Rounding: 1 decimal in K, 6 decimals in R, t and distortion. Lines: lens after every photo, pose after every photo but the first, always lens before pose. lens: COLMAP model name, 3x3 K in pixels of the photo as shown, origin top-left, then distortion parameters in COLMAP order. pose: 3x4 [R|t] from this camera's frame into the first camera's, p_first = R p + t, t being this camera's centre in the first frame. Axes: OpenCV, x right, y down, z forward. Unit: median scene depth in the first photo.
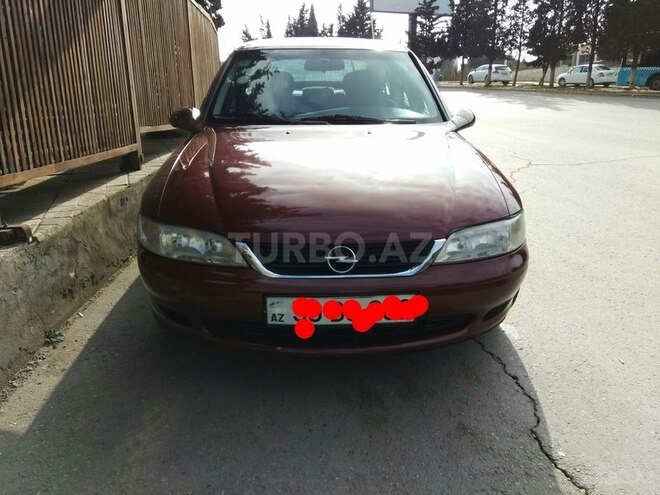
lens RADIAL K [[560.8, 0, 335.3], [0, 560.8, 248.1], [0, 0, 1]] dist [0.085303, -0.116992]
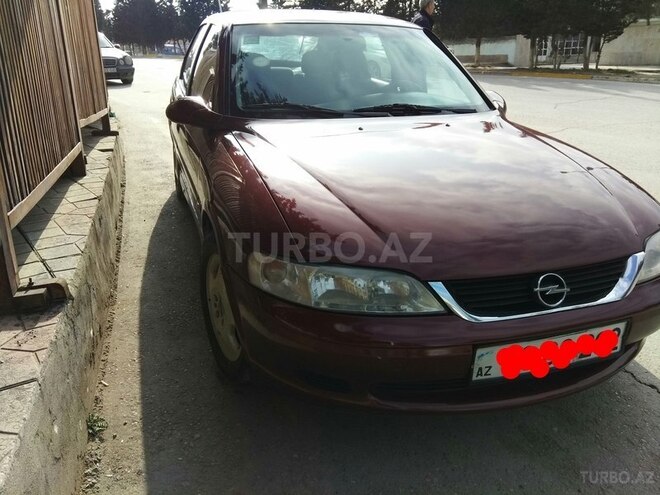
lens RADIAL K [[560.8, 0, 335.3], [0, 560.8, 248.1], [0, 0, 1]] dist [0.085303, -0.116992]
pose [[0.956187, -0.090552, 0.278400, -0.413925], [0.079171, 0.995510, 0.051878, -0.086607], [-0.281848, -0.027564, 0.959063, 0.245535]]
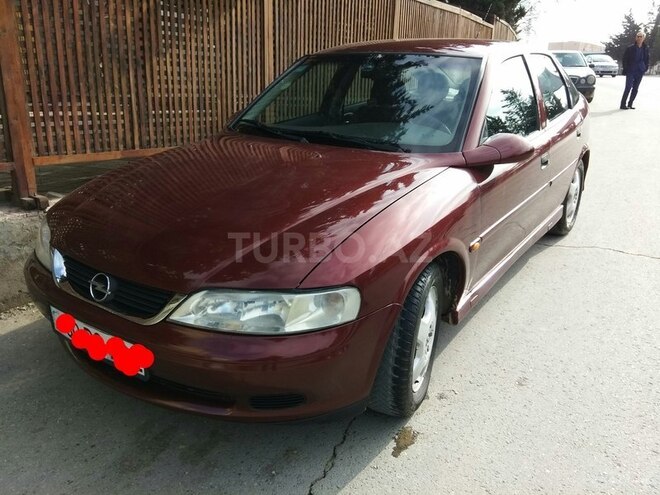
lens RADIAL K [[560.8, 0, 335.3], [0, 560.8, 248.1], [0, 0, 1]] dist [0.085303, -0.116992]
pose [[0.766183, 0.207549, -0.608183, 0.708676], [-0.195972, 0.976791, 0.086457, -0.159575], [0.612012, 0.052945, 0.789074, 0.397139]]
